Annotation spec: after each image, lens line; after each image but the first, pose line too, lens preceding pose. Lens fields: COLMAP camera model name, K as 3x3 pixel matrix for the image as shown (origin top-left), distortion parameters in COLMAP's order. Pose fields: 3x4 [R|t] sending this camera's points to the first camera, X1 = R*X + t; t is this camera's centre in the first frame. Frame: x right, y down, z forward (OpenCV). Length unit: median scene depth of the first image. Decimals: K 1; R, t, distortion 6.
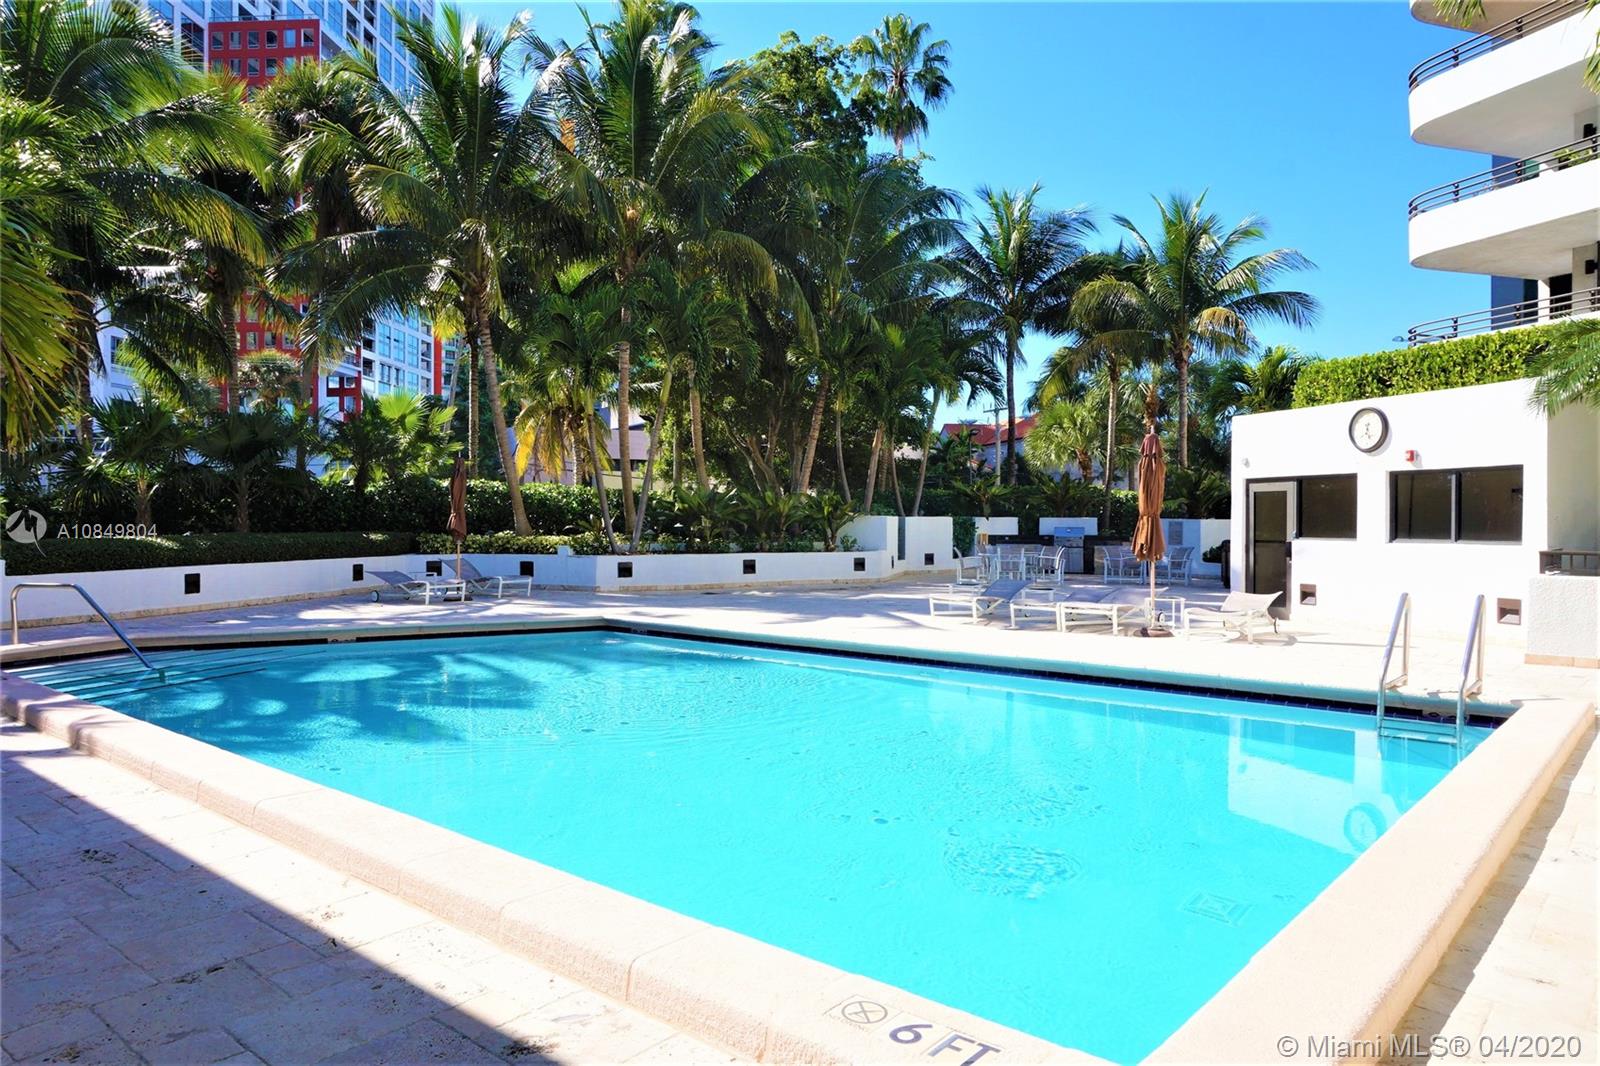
lens RADIAL K [[1073.0, 0, 804.3], [0, 1073.0, 527.3], [0, 0, 1]] dist [-0.004062, 0.004609]
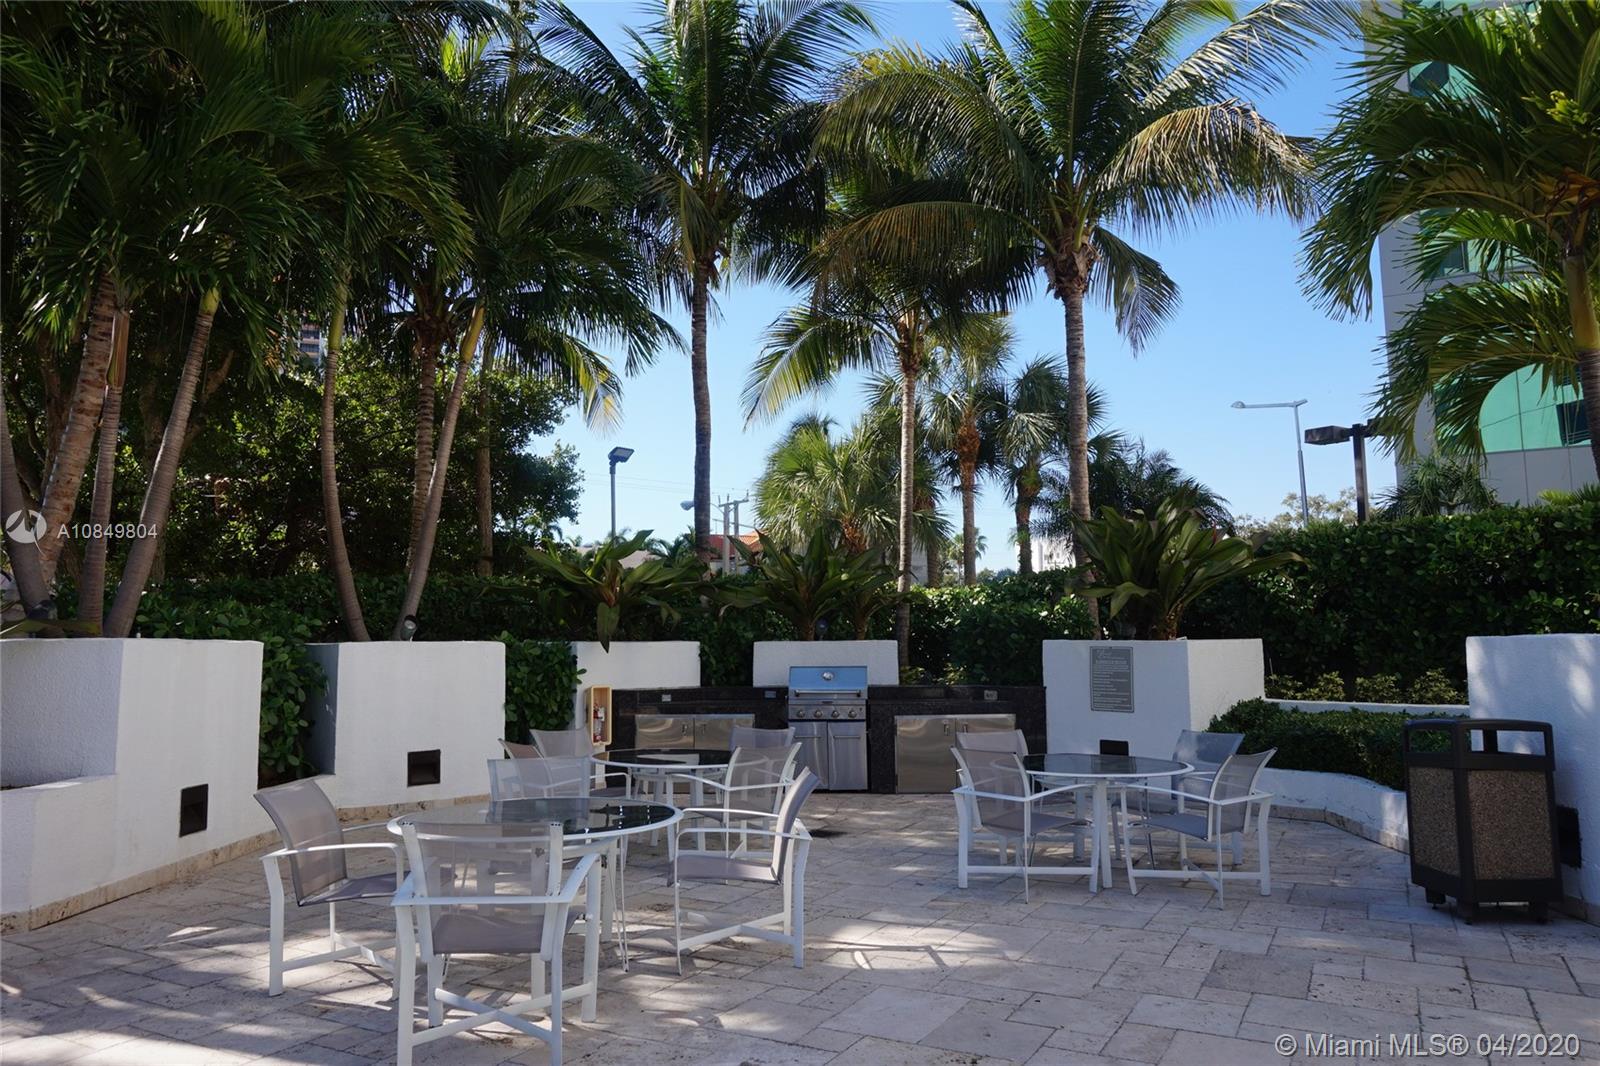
lens RADIAL K [[1073.0, 0, 793.8], [0, 1073.0, 533.6], [0, 0, 1]] dist [-0.004062, 0.004609]
pose [[0.977650, 0.009686, 0.210014, 0.158927], [0.014247, 0.993590, -0.112146, -0.004391], [-0.209754, 0.112632, 0.971245, 0.644947]]
